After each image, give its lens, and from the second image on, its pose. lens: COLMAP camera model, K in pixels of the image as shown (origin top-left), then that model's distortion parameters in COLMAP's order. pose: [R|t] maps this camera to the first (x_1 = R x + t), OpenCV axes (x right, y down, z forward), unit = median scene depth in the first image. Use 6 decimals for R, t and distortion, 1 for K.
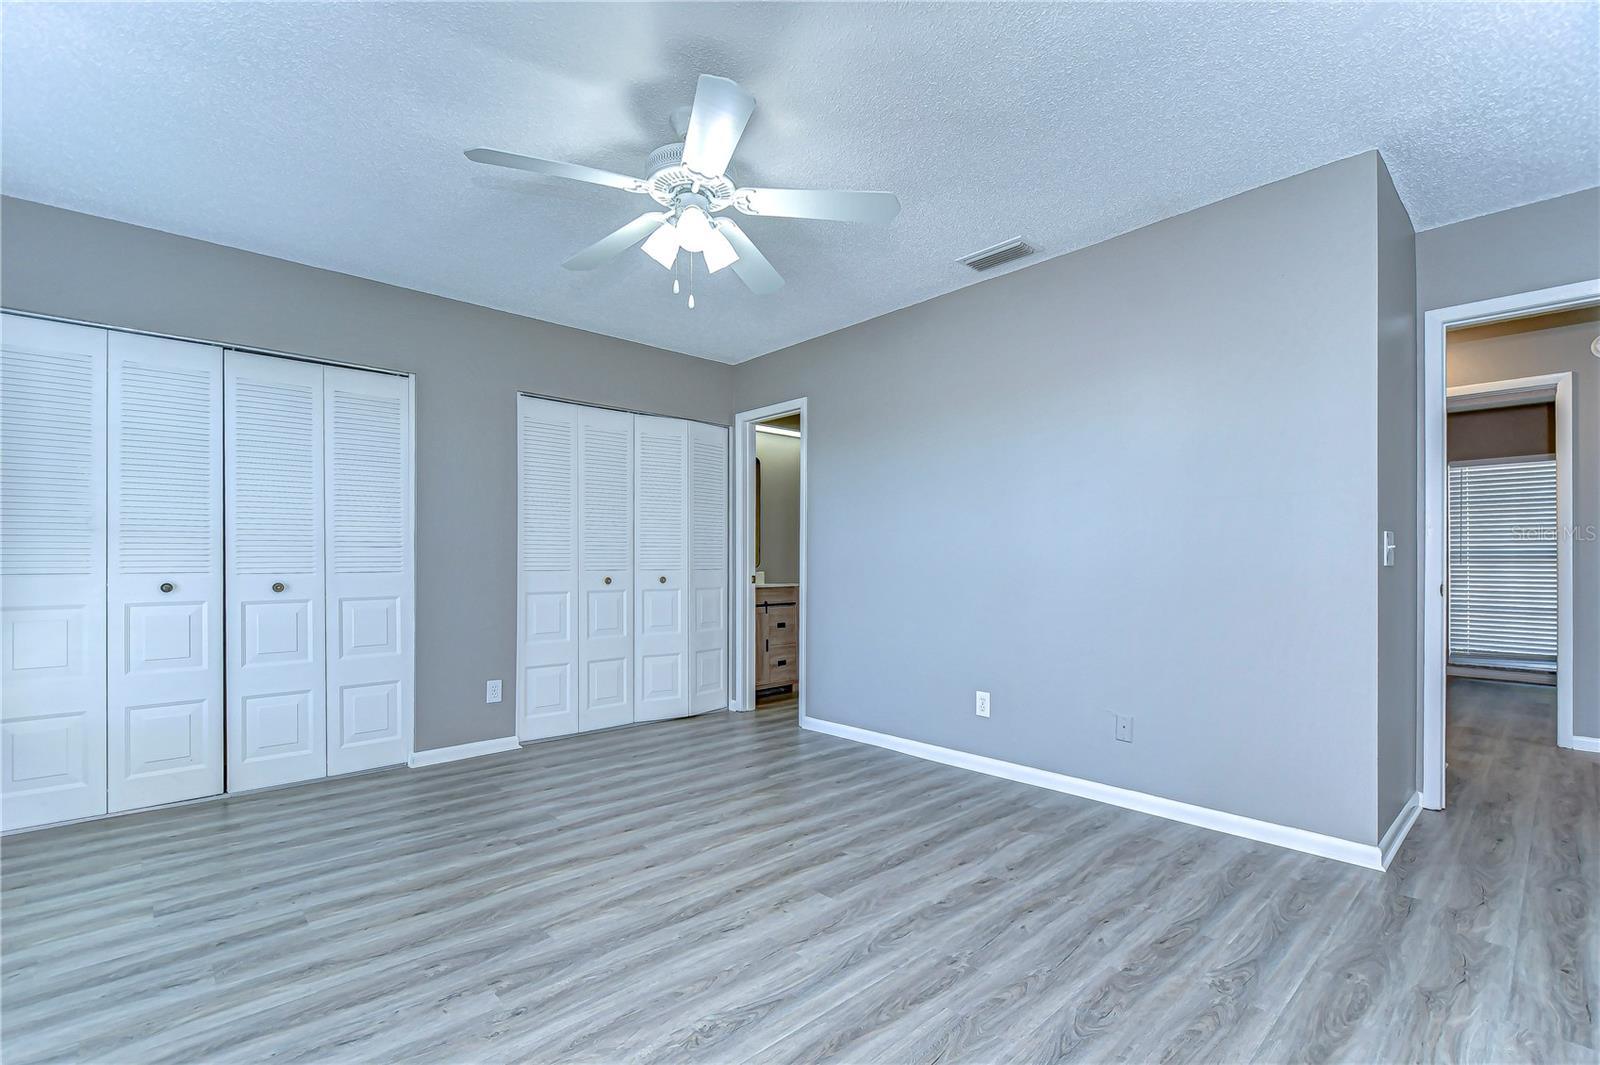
lens RADIAL K [[703.9, 0, 809.1], [0, 703.9, 564.5], [0, 0, 1]] dist [0.017265, -0.015514]
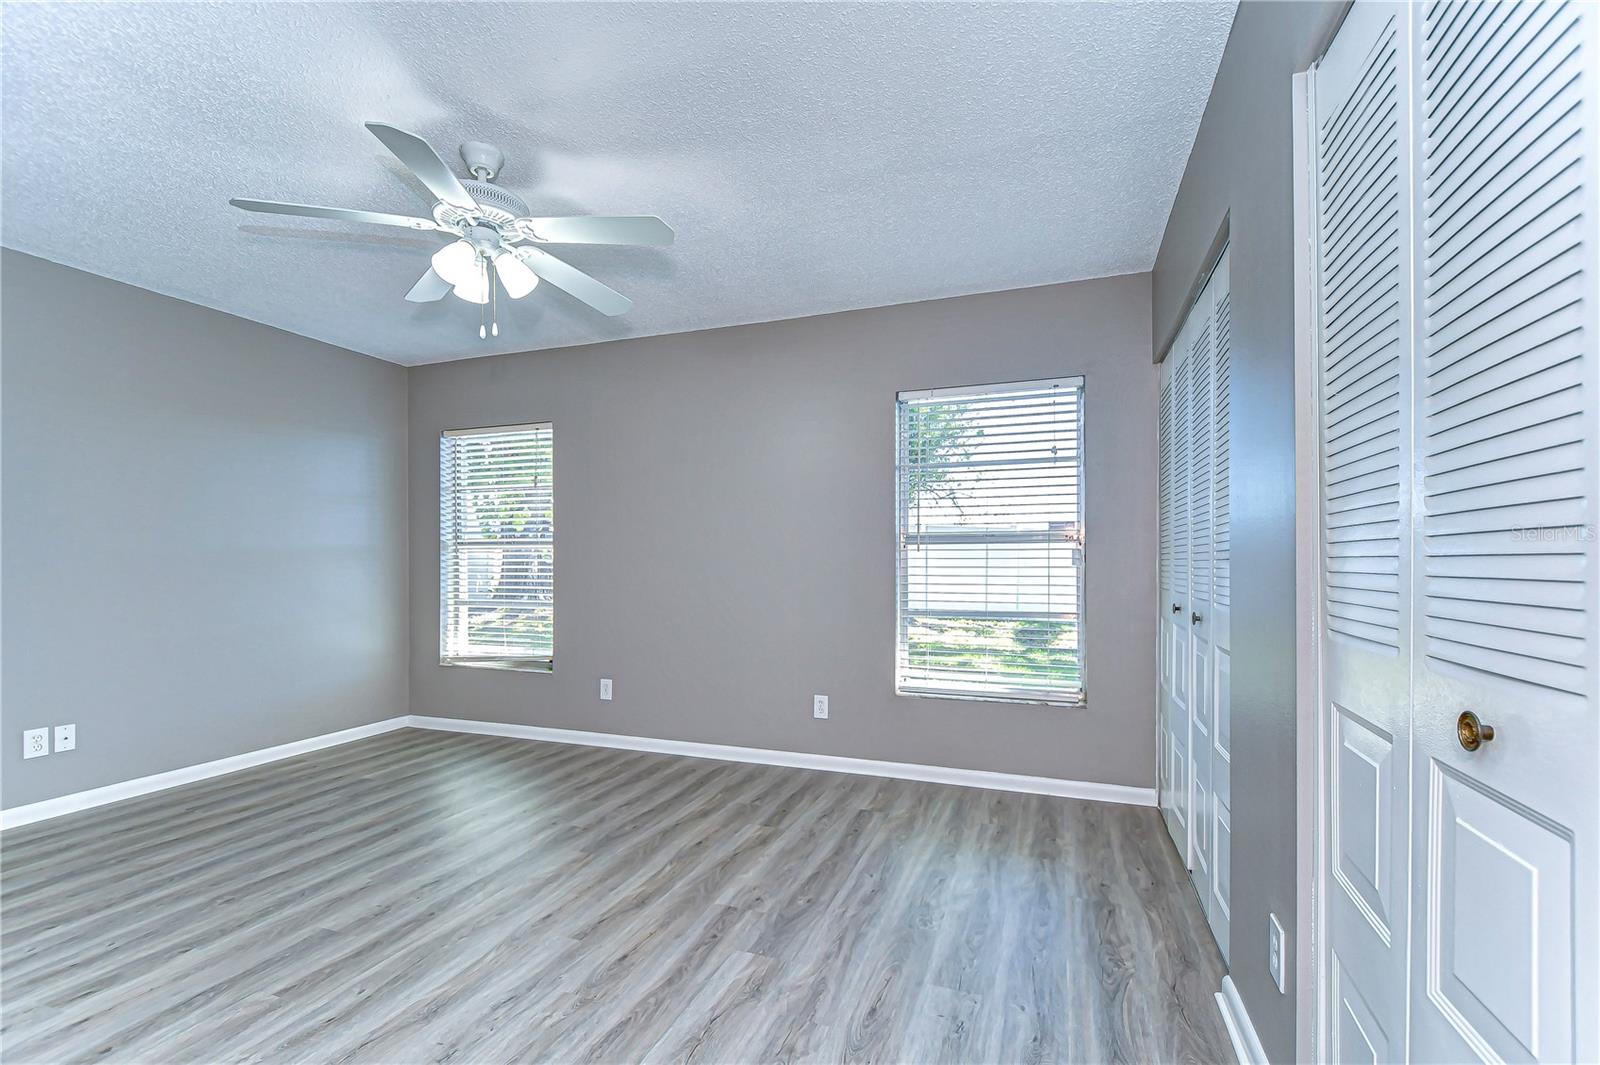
lens RADIAL K [[701.3, 0, 796.0], [0, 701.3, 561.6], [0, 0, 1]] dist [0.033780, -0.016336]
pose [[-0.893620, 0.002259, -0.448818, -0.074231], [0.001092, 0.999995, 0.002860, -0.025892], [0.448823, 0.002065, -0.893619, 1.428456]]
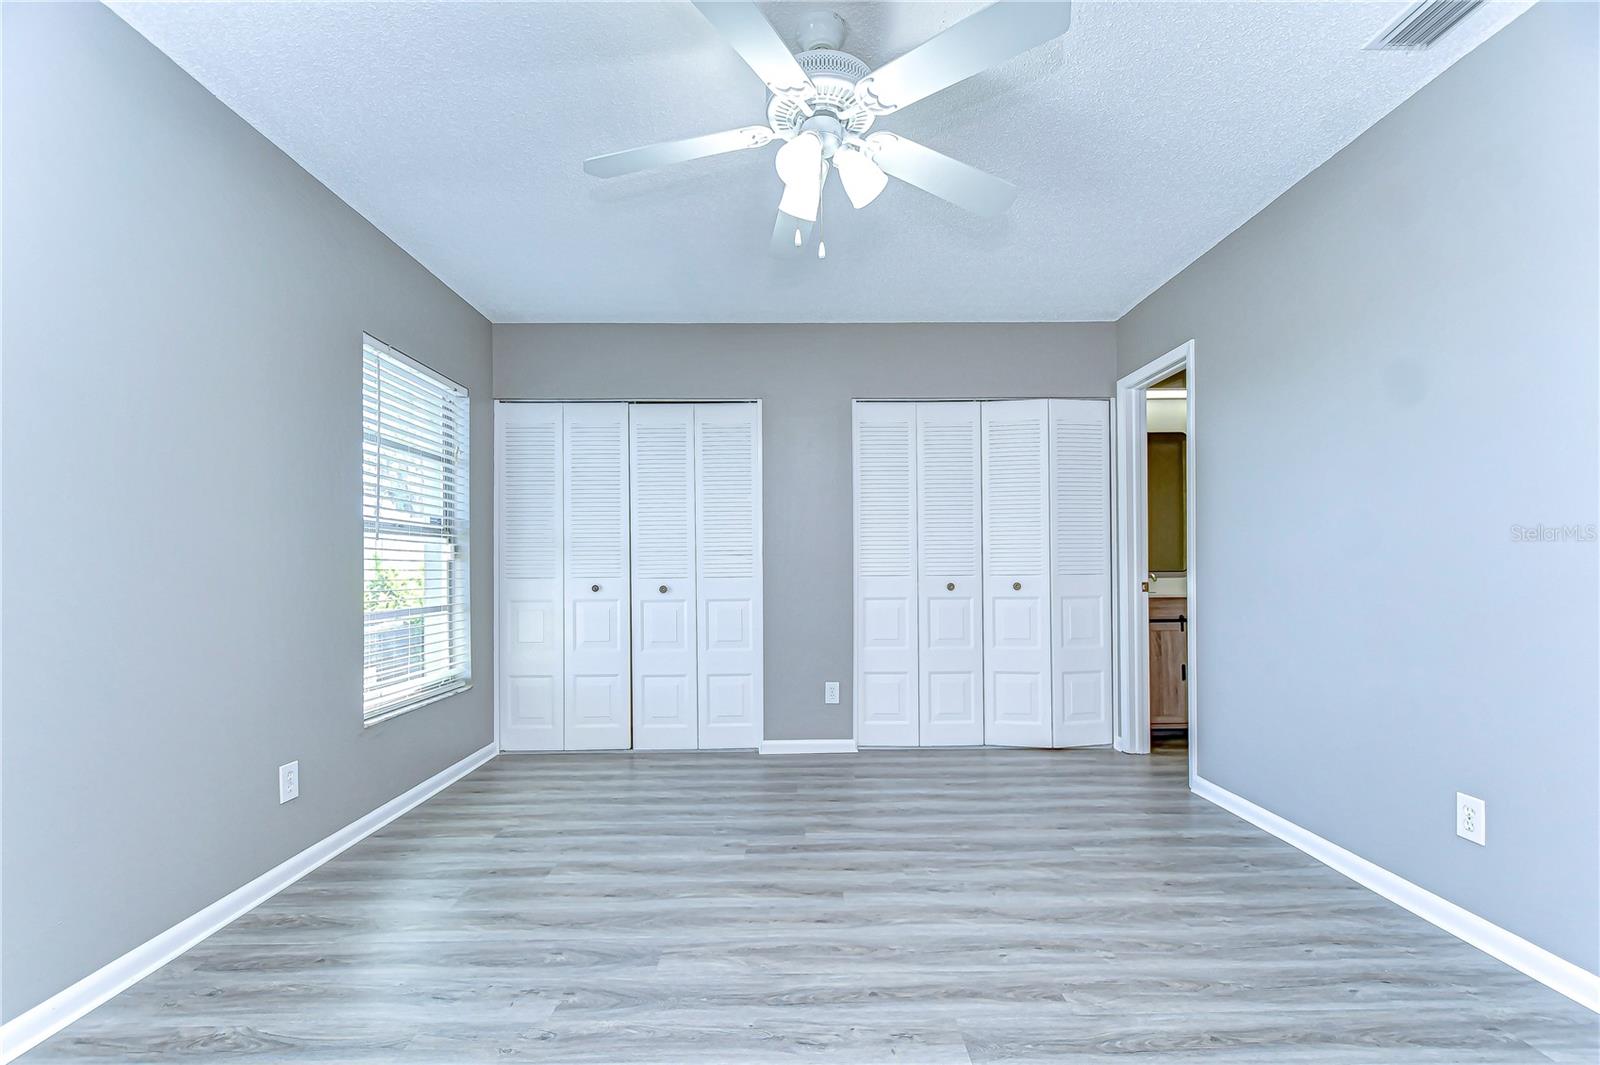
lens RADIAL K [[693.4, 0, 801.1], [0, 693.4, 560.7], [0, 0, 1]] dist [0.005163, -0.003486]
pose [[0.742726, -0.013281, -0.669464, 0.236326], [0.005072, 0.999886, -0.014208, 0.001504], [0.669577, 0.007157, 0.742708, 0.257339]]
